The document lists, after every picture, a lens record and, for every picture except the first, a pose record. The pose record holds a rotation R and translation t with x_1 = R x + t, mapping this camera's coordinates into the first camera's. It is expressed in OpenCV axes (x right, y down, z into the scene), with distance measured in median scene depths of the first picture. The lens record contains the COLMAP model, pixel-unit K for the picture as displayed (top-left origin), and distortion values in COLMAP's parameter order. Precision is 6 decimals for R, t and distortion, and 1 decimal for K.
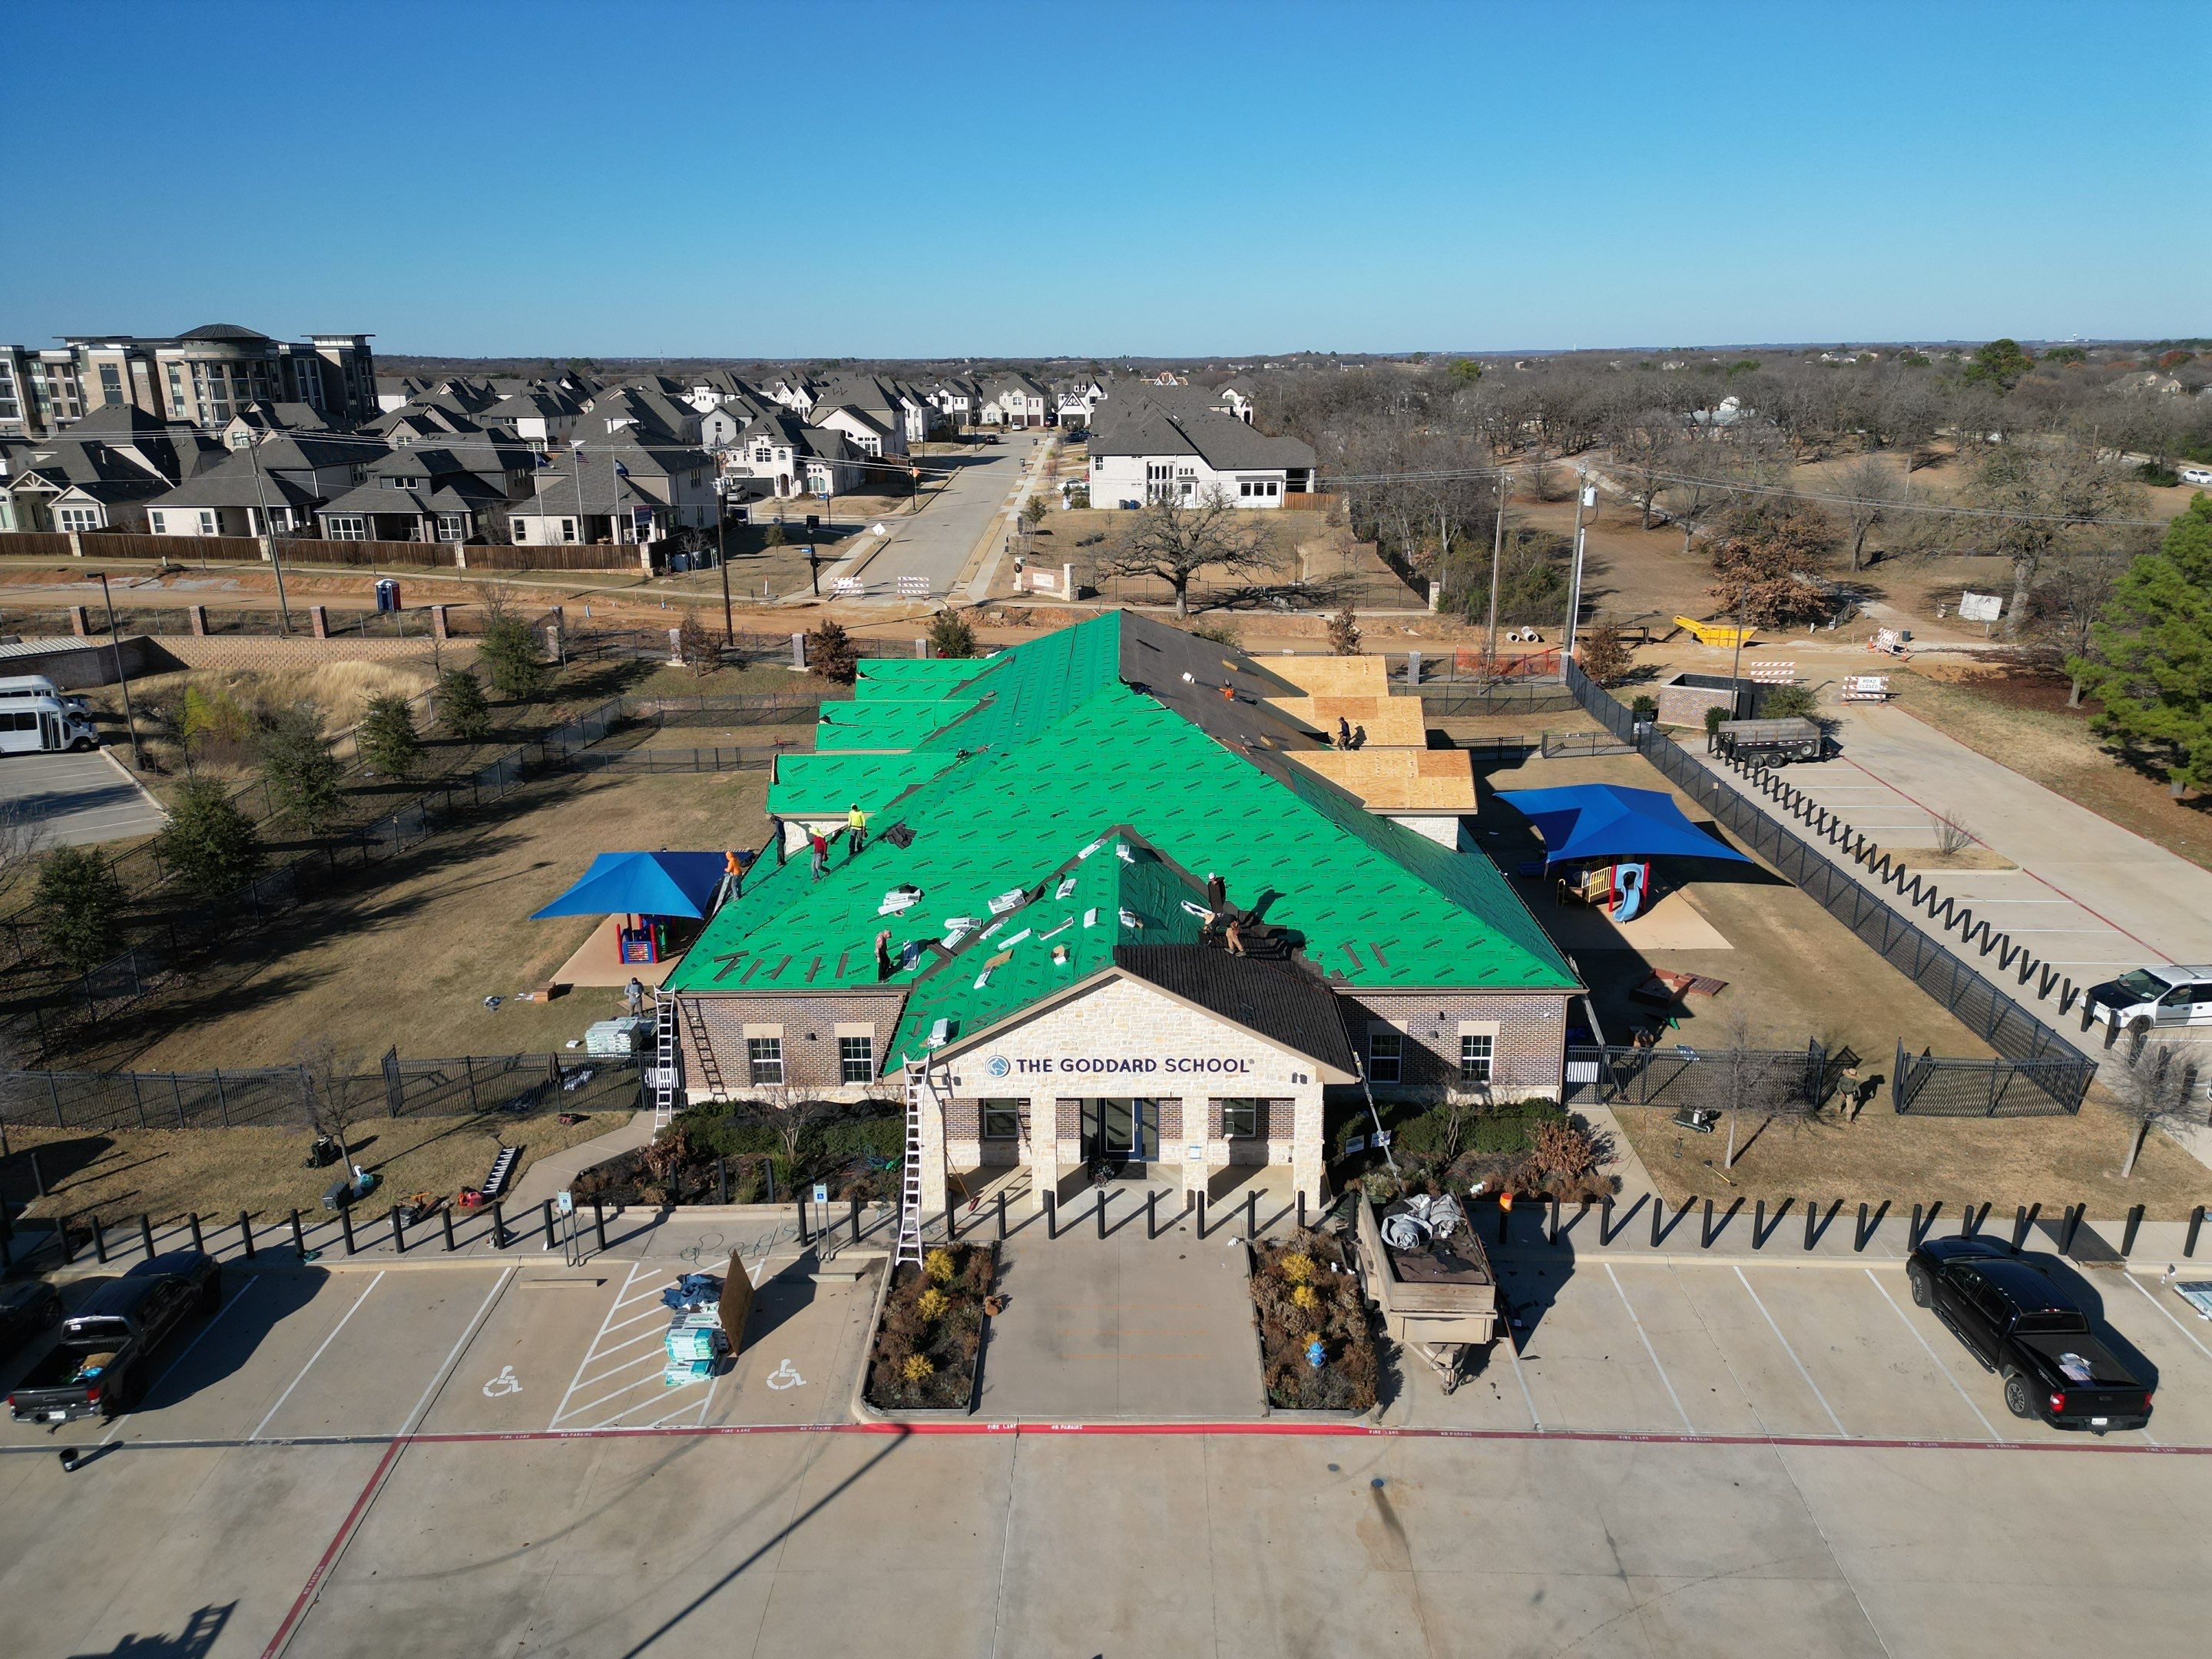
lens RADIAL K [[1547.8, 0, 1118.3], [0, 1547.8, 822.4], [0, 0, 1]] dist [0.053444, -0.043002]
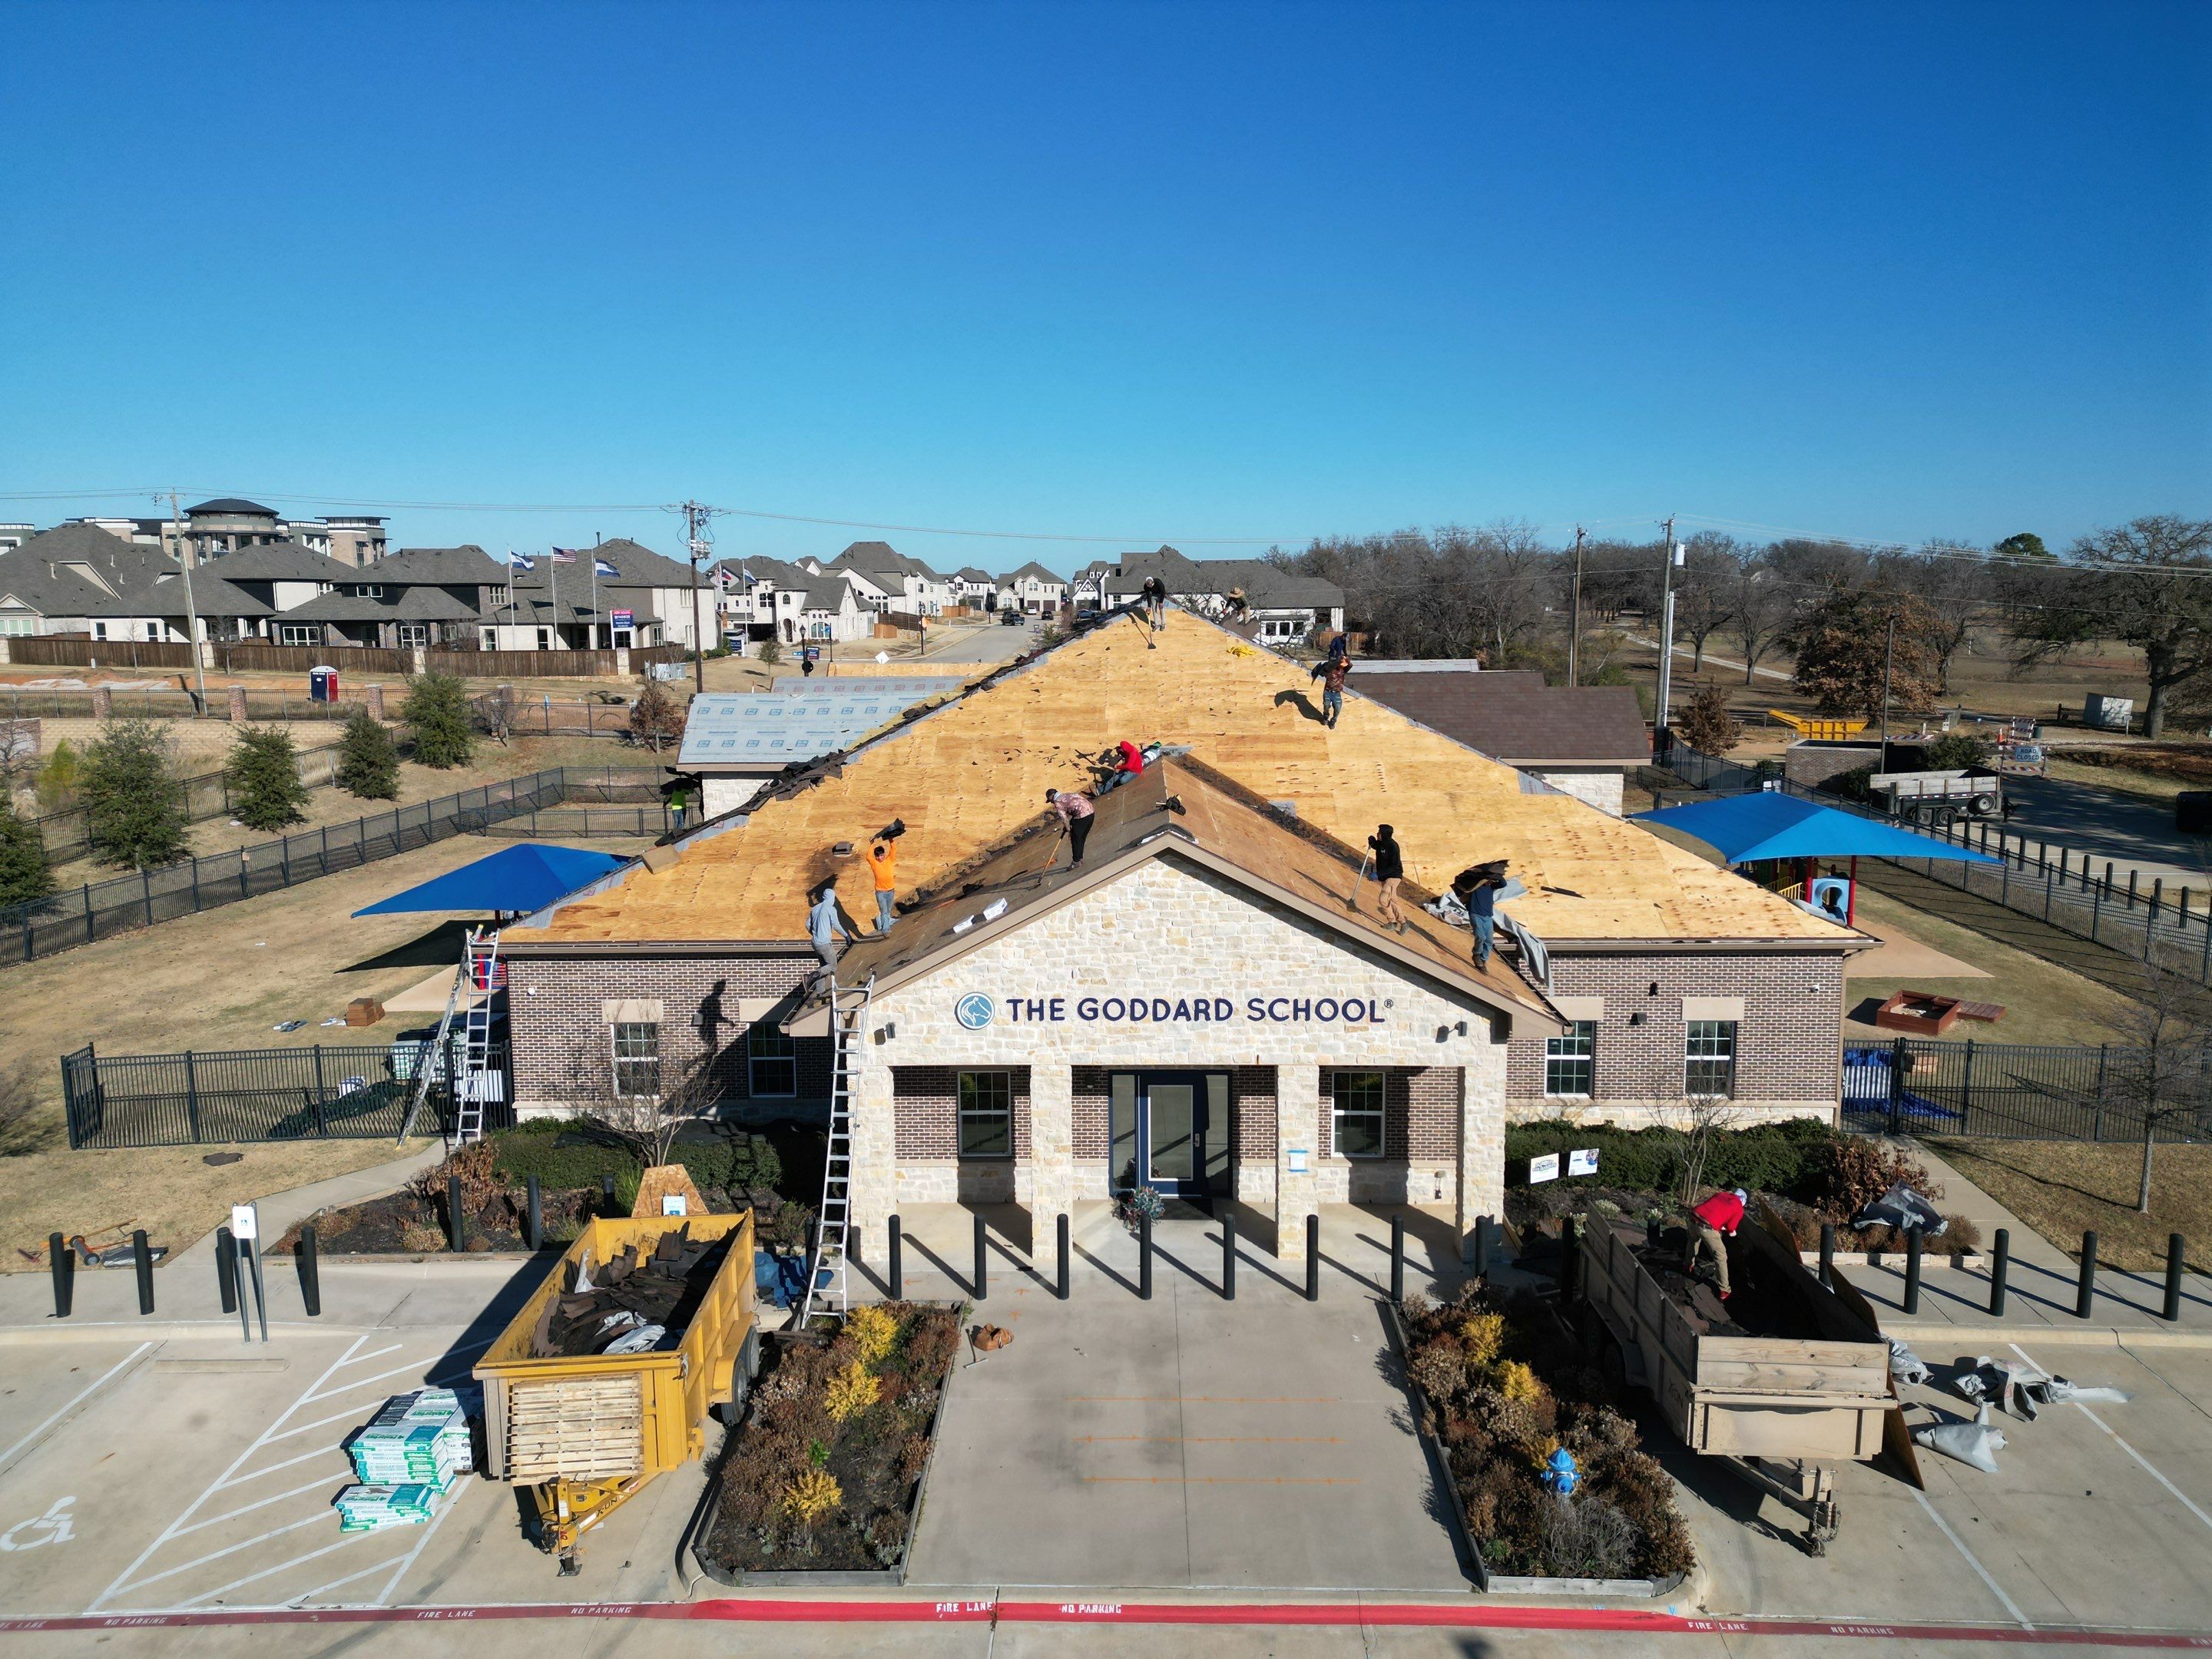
lens RADIAL K [[1537.0, 0, 1113.9], [0, 1537.0, 831.8], [0, 0, 1]] dist [0.067417, -0.054151]
pose [[0.999930, -0.000013, -0.011798, -0.006488], [-0.001611, 0.990484, -0.137615, 0.070871], [0.011687, 0.137625, 0.990416, 0.158308]]
